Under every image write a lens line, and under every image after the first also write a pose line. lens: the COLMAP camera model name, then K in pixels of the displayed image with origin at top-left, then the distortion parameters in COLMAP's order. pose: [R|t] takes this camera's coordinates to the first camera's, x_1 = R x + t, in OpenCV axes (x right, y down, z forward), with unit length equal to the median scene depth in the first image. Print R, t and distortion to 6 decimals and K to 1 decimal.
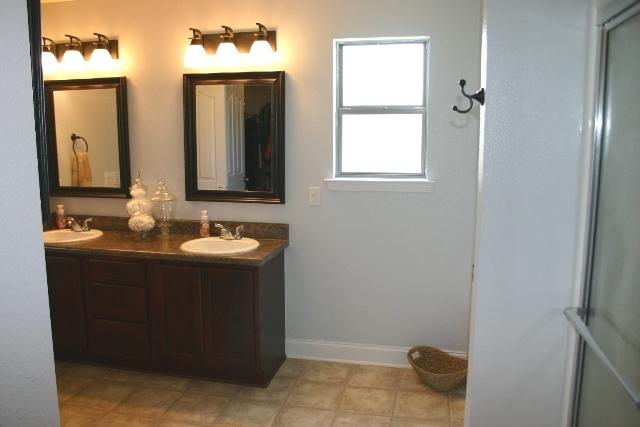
lens RADIAL K [[507.3, 0, 320.6], [0, 507.3, 214.4], [0, 0, 1]] dist [-0.121515, 0.077548]
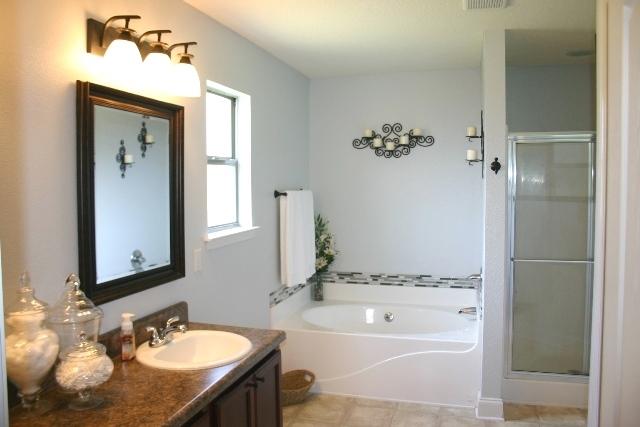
lens RADIAL K [[507.3, 0, 320.4], [0, 507.3, 210.4], [0, 0, 1]] dist [-0.121515, 0.077548]
pose [[0.076403, -0.058988, 0.995331, -0.835809], [0.157477, 0.986433, 0.046373, -0.126086], [-0.984563, 0.153199, 0.084655, 0.736294]]
